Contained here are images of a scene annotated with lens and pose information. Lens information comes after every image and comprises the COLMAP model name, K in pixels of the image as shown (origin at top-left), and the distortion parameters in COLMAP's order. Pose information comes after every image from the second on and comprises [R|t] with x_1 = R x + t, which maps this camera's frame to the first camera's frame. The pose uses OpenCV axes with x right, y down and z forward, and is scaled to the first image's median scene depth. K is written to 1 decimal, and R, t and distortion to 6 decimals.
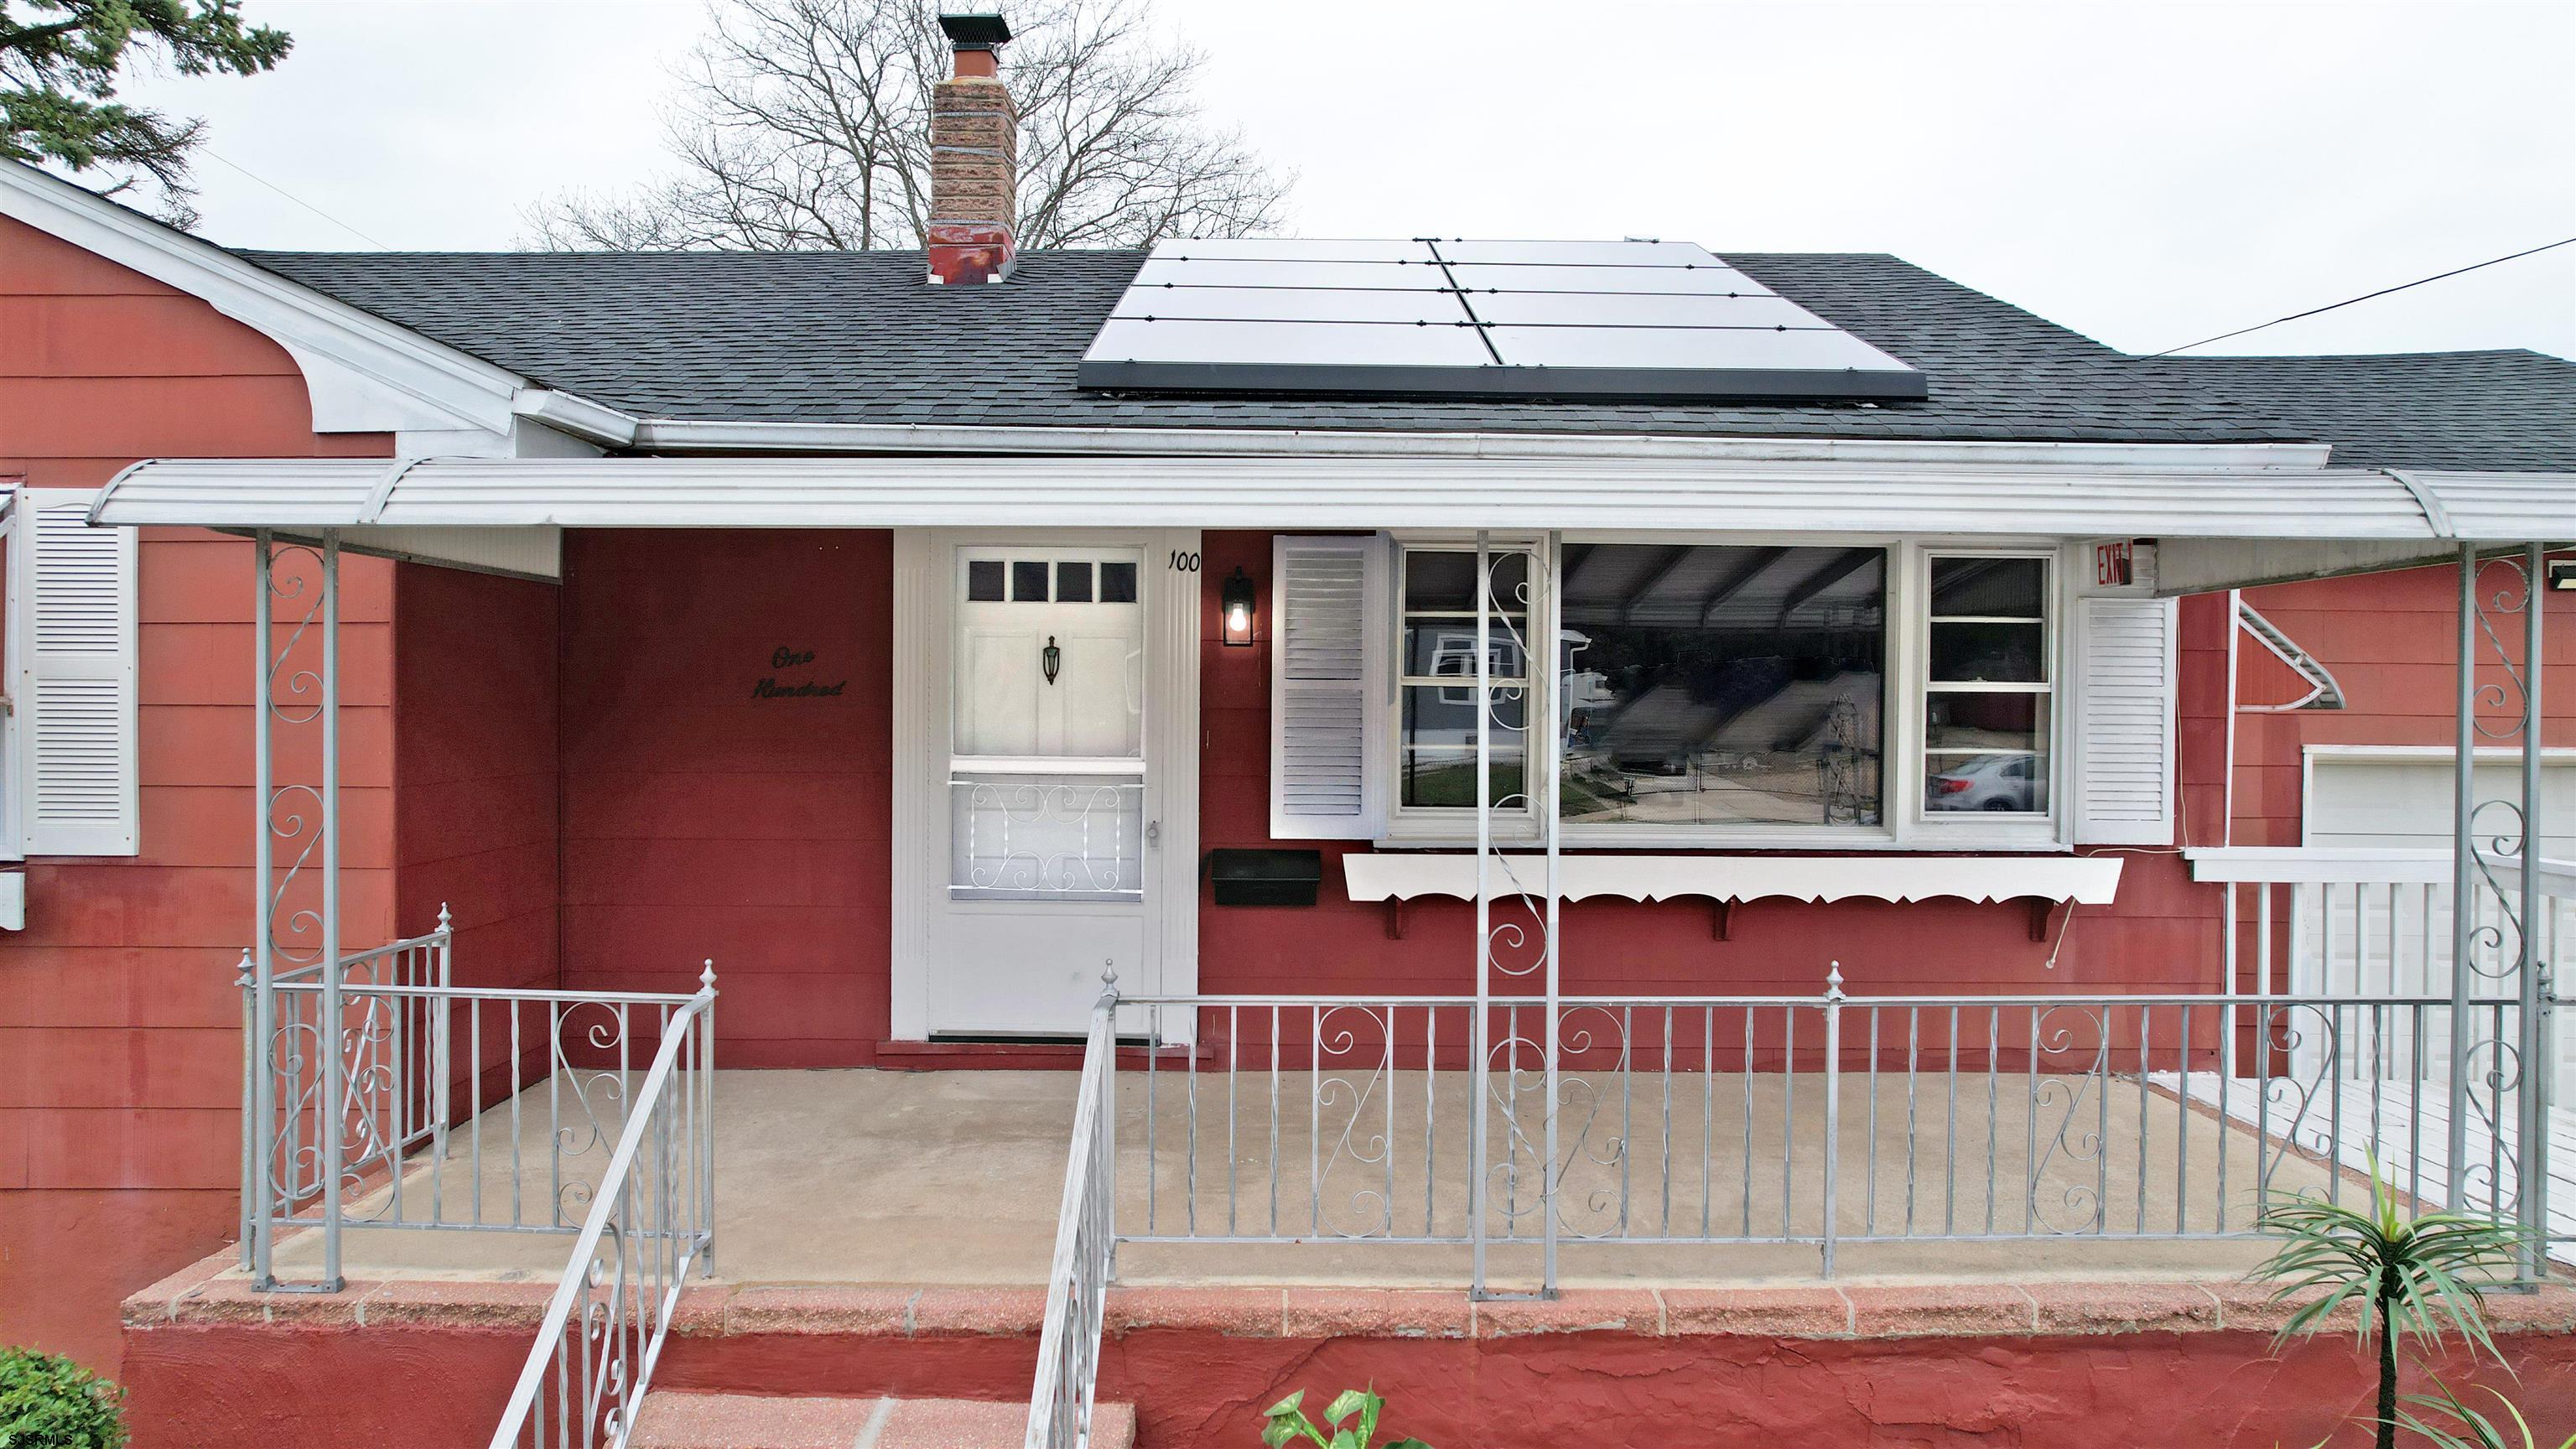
lens RADIAL K [[1644.9, 0, 1292.3], [0, 1644.9, 726.1], [0, 0, 1]] dist [-0.077506, 0.066816]
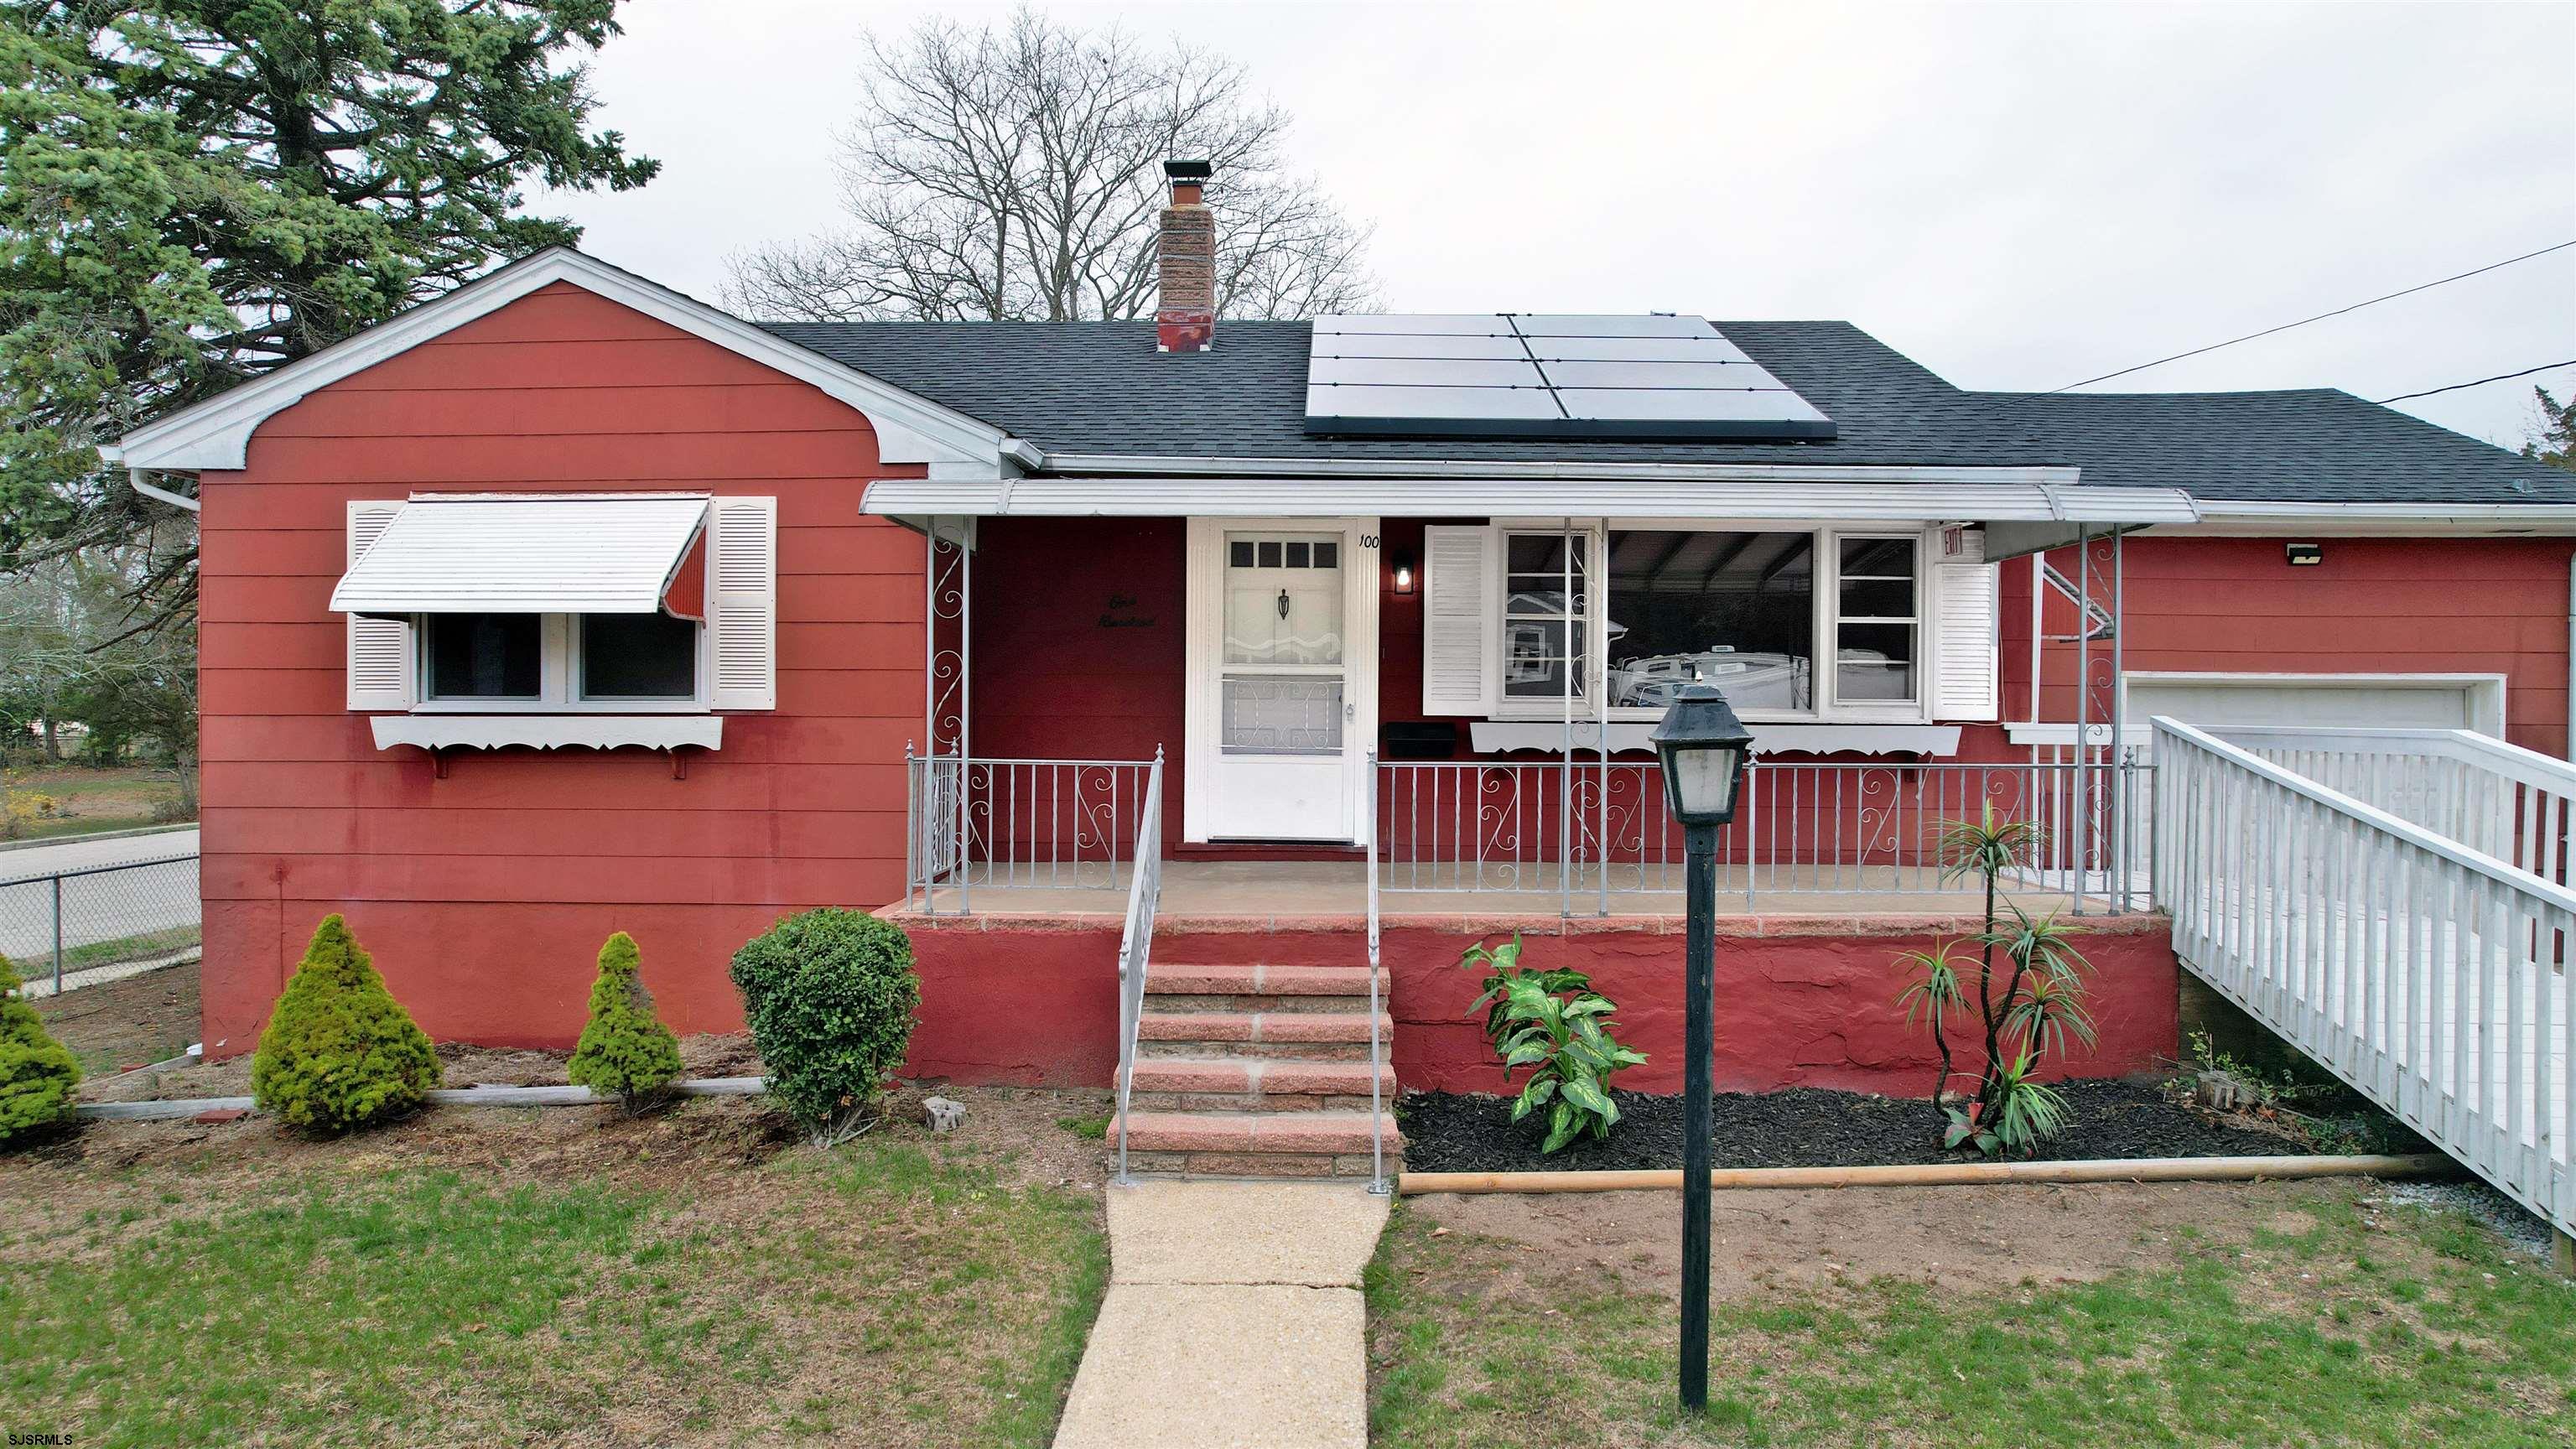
lens RADIAL K [[1644.9, 0, 1289.9], [0, 1644.9, 727.6], [0, 0, 1]] dist [-0.077506, 0.066816]
pose [[0.999709, 0.000655, -0.024120, -0.105238], [-0.000716, 0.999997, -0.002533, 0.085133], [0.024118, 0.002550, 0.999706, -0.600013]]
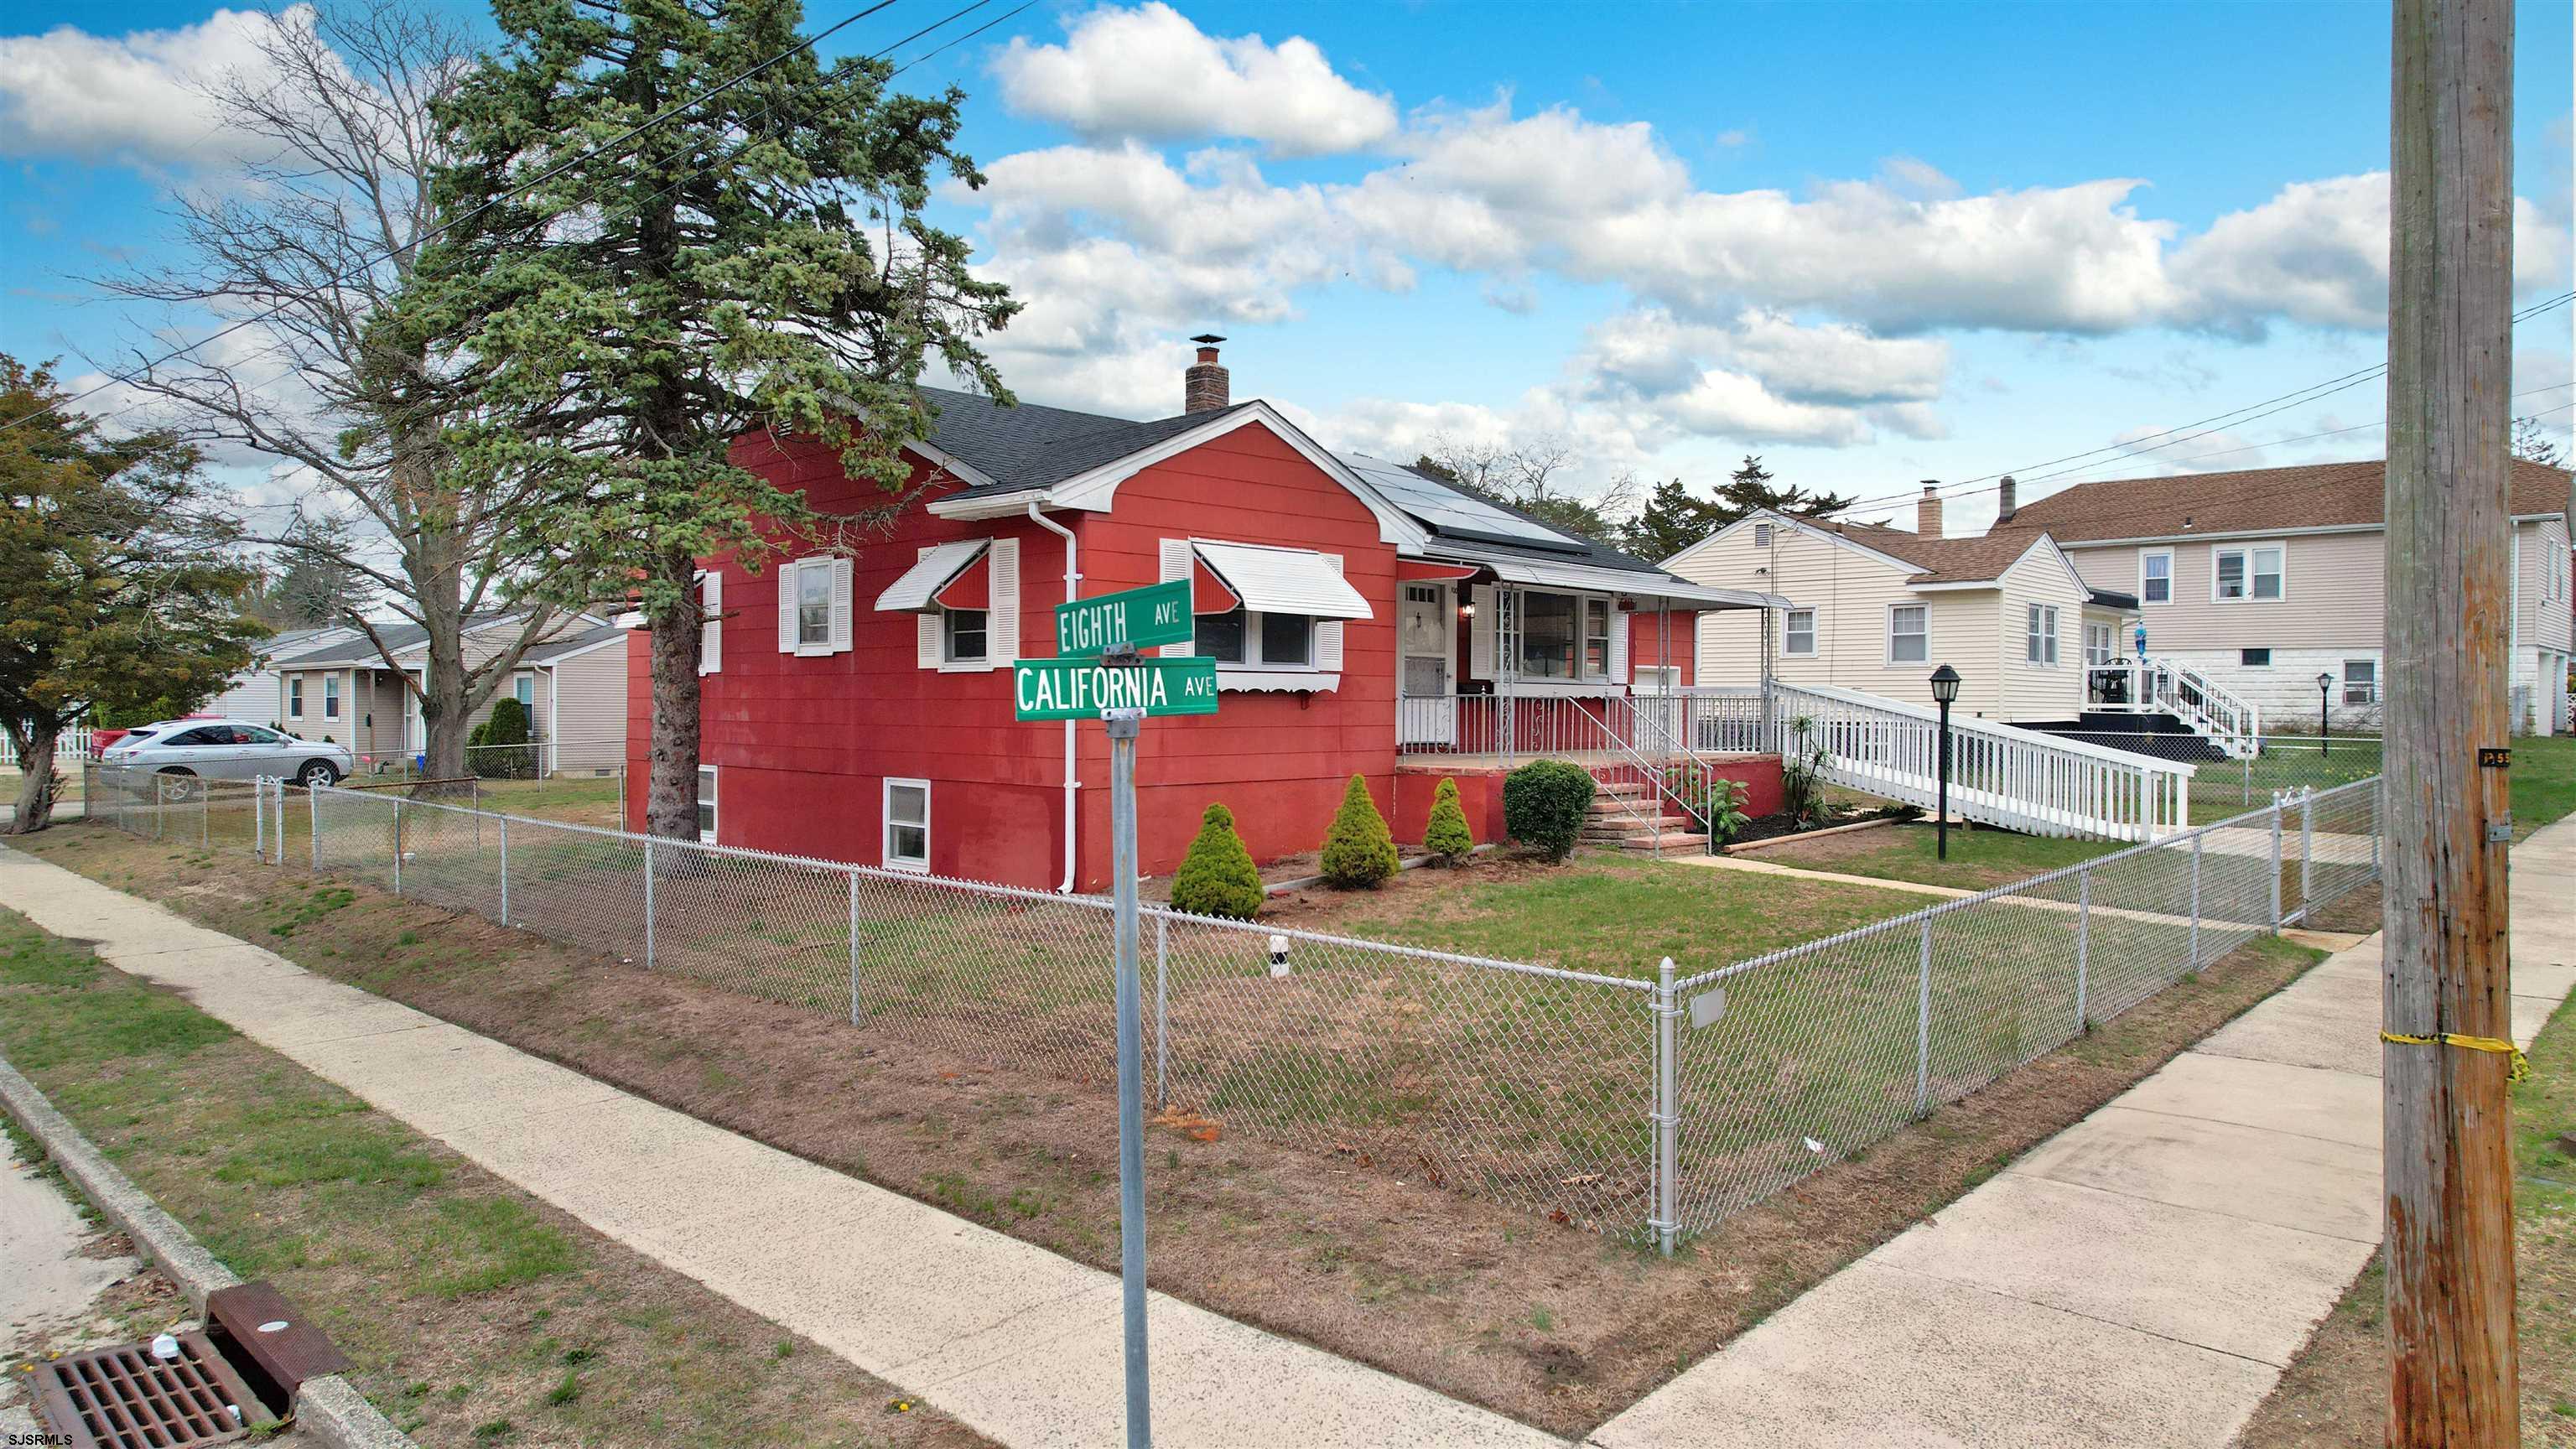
lens RADIAL K [[1644.9, 0, 1284.6], [0, 1644.9, 722.0], [0, 0, 1]] dist [-0.077506, 0.066816]
pose [[0.695654, -0.008727, 0.718324, -2.563890], [0.008582, 0.999956, 0.003837, 0.137065], [-0.718326, 0.003495, 0.695698, -0.956370]]
